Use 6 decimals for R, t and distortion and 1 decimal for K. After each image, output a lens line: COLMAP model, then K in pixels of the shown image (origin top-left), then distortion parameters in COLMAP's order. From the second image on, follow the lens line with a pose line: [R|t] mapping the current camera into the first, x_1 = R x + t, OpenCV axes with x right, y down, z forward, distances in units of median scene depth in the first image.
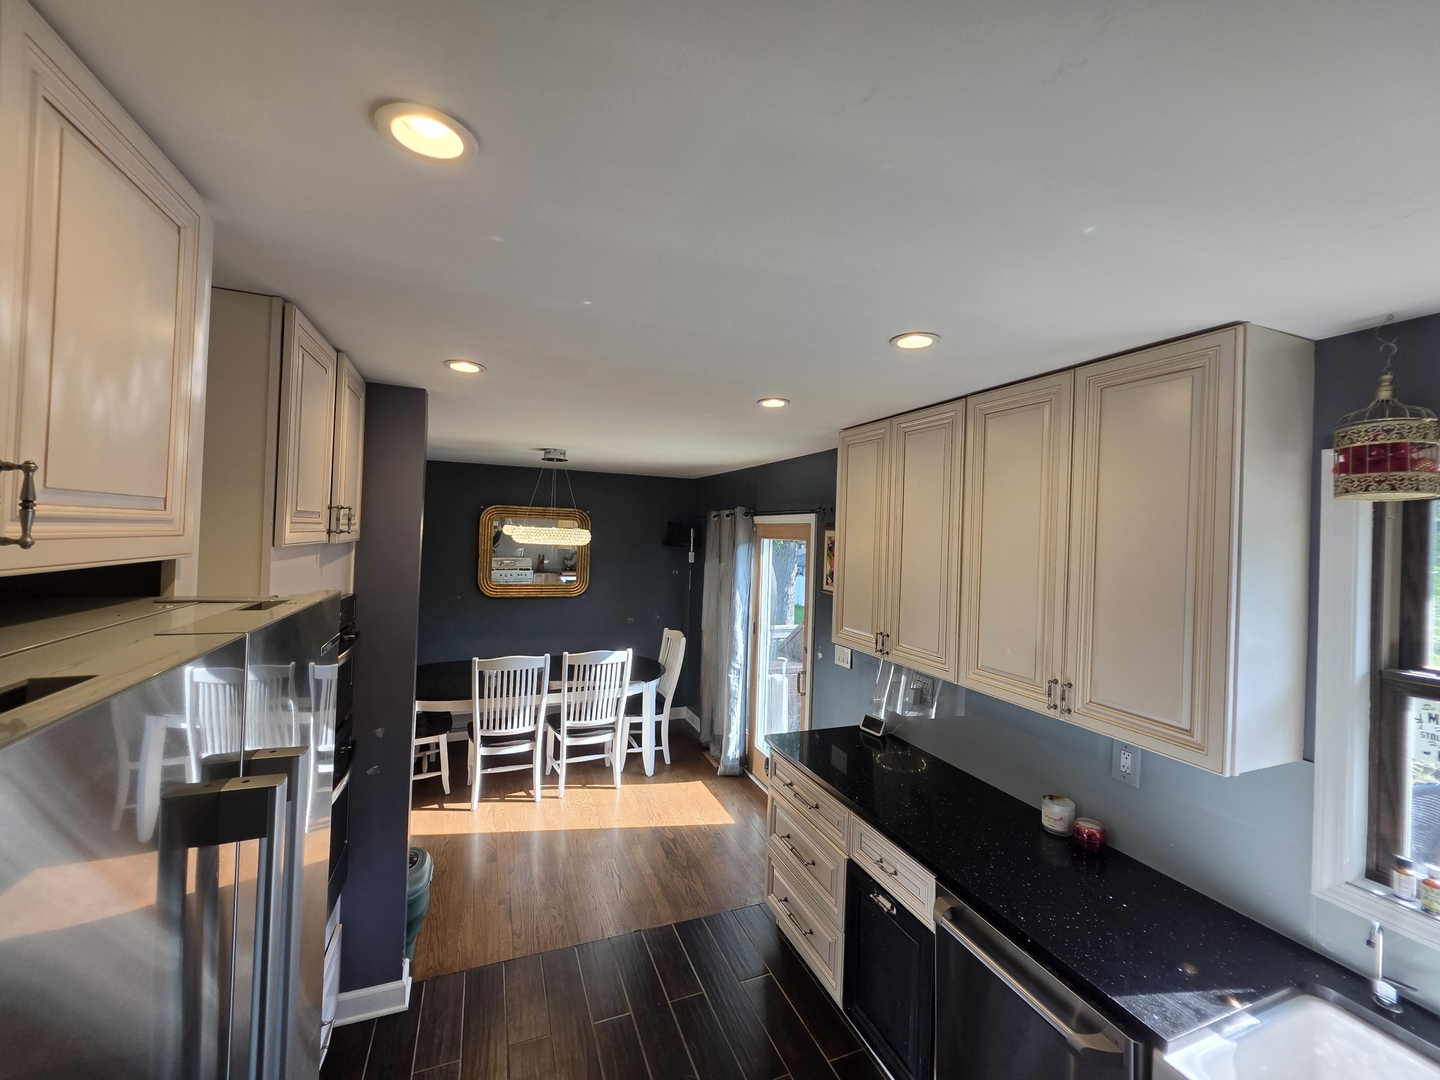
lens RADIAL K [[579.3, 0, 717.5], [0, 579.3, 535.0], [0, 0, 1]] dist [-0.001015, 0.000161]
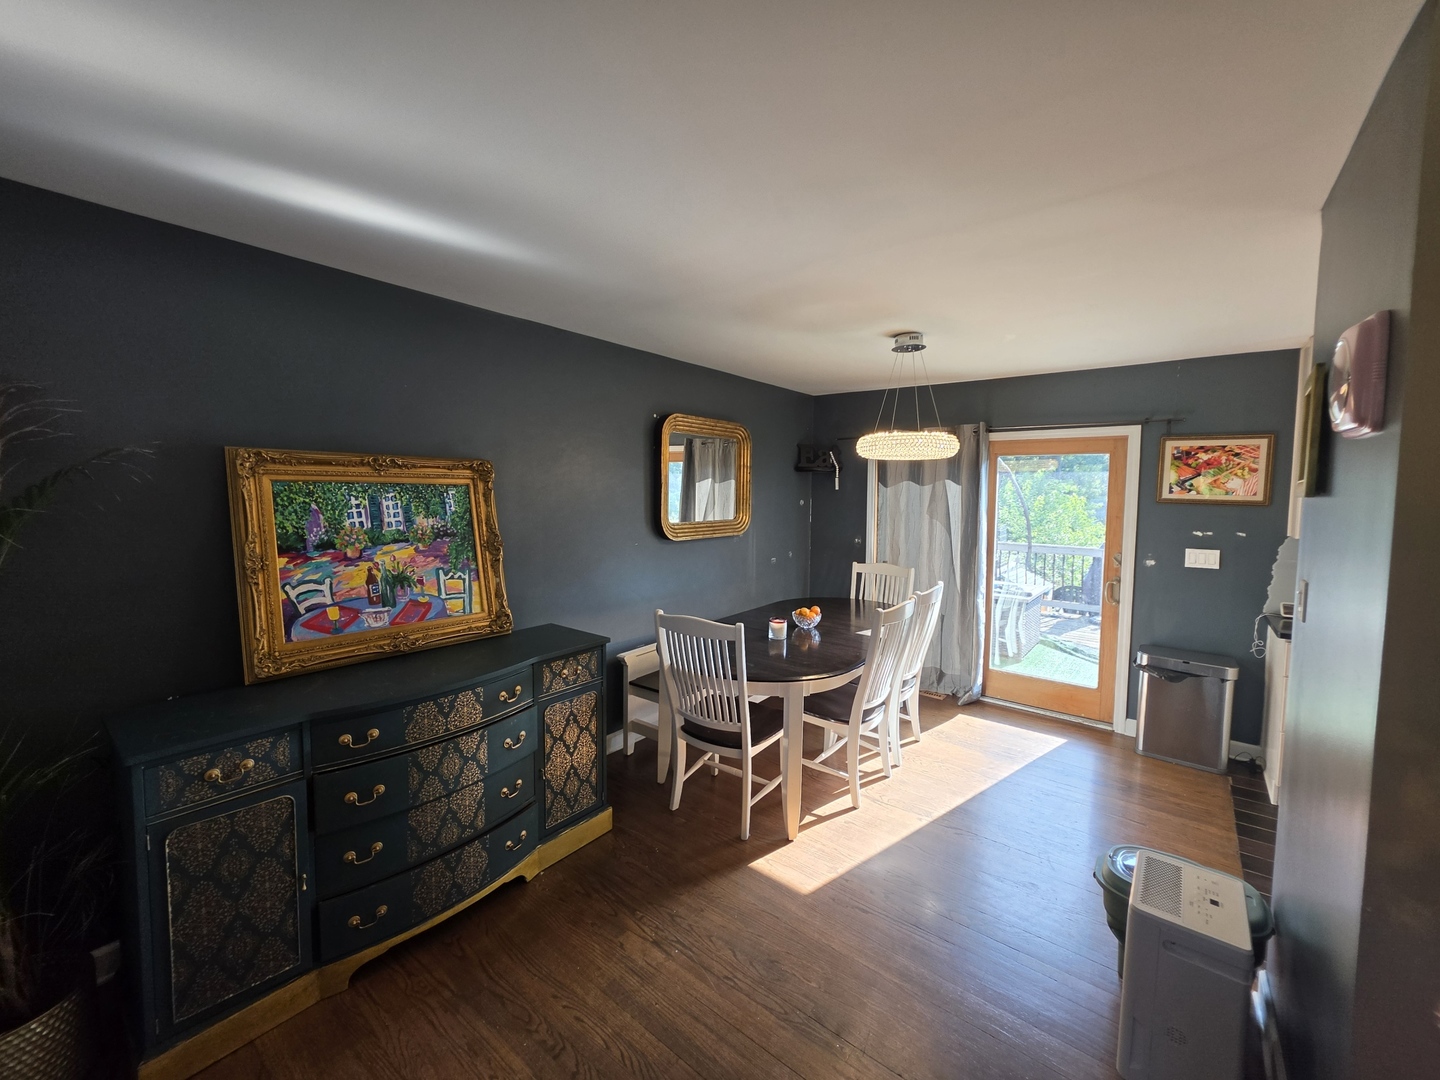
lens RADIAL K [[579.3, 0, 721.1], [0, 579.3, 527.6], [0, 0, 1]] dist [-0.001015, 0.000161]
pose [[0.870315, -0.052530, 0.489686, -0.926247], [0.016140, 0.996803, 0.078245, 0.047803], [-0.492231, -0.060194, 0.868381, 0.450612]]
